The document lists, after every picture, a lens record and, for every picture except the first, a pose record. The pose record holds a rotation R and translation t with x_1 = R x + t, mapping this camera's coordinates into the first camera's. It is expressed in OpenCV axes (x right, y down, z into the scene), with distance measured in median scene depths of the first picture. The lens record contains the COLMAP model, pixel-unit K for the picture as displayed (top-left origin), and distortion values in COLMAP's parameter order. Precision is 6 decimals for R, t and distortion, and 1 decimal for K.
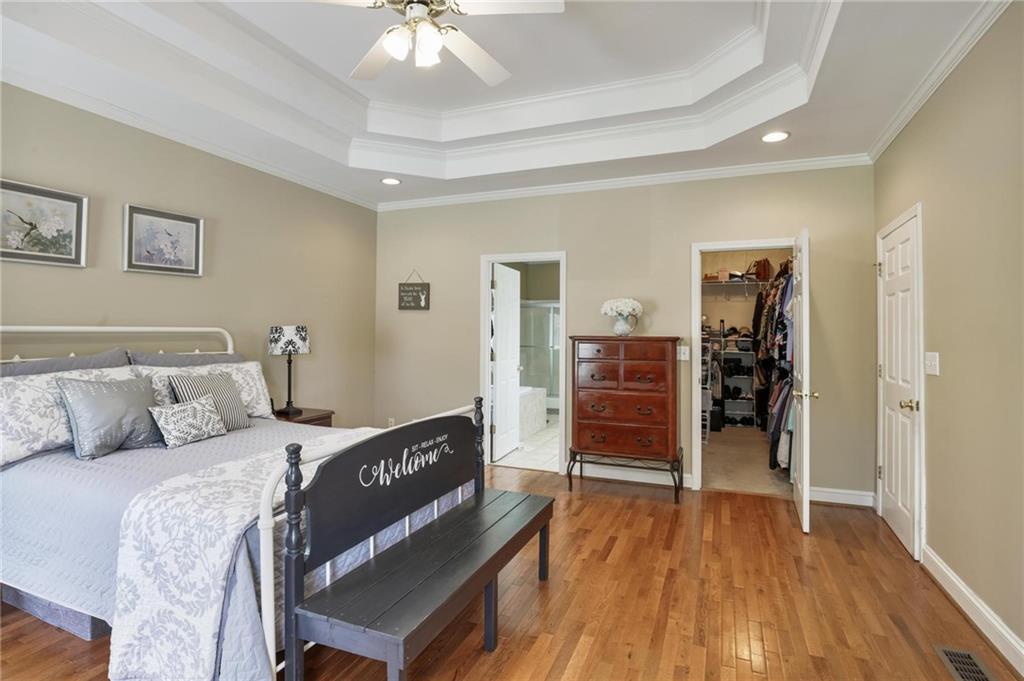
lens RADIAL K [[512.7, 0, 511.8], [0, 512.7, 334.5], [0, 0, 1]] dist [-0.018261, 0.001450]
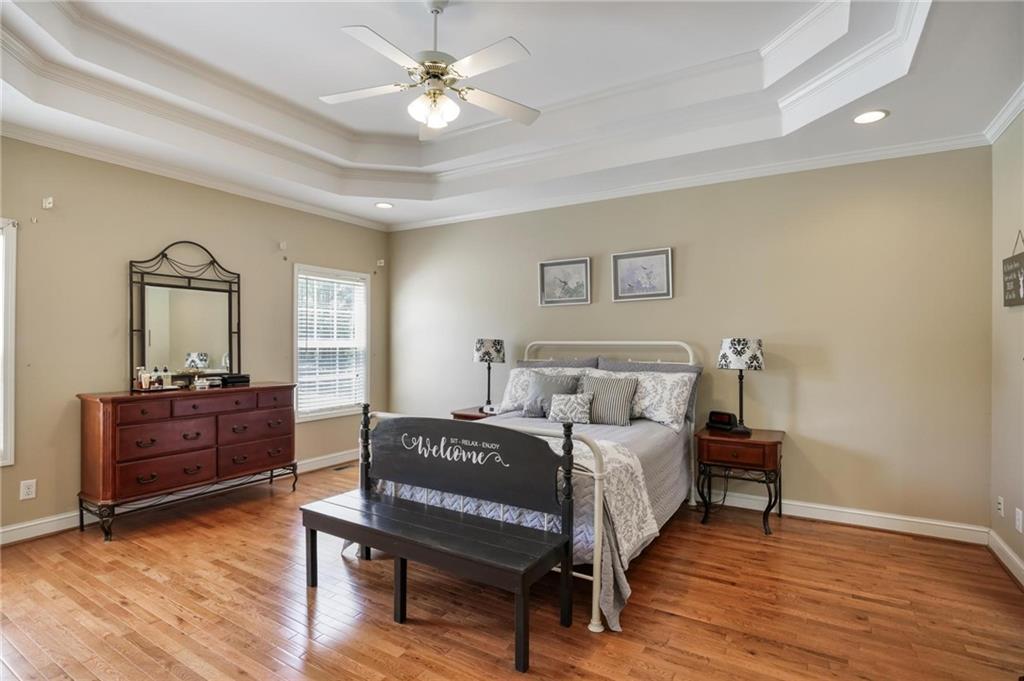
lens RADIAL K [[512.7, 0, 510.4], [0, 512.7, 339.2], [0, 0, 1]] dist [-0.018261, 0.001450]
pose [[-0.158949, -0.011072, -0.987225, 0.930457], [-0.007550, 0.999922, -0.009998, -0.005549], [0.987258, 0.005865, -0.159020, 1.253346]]
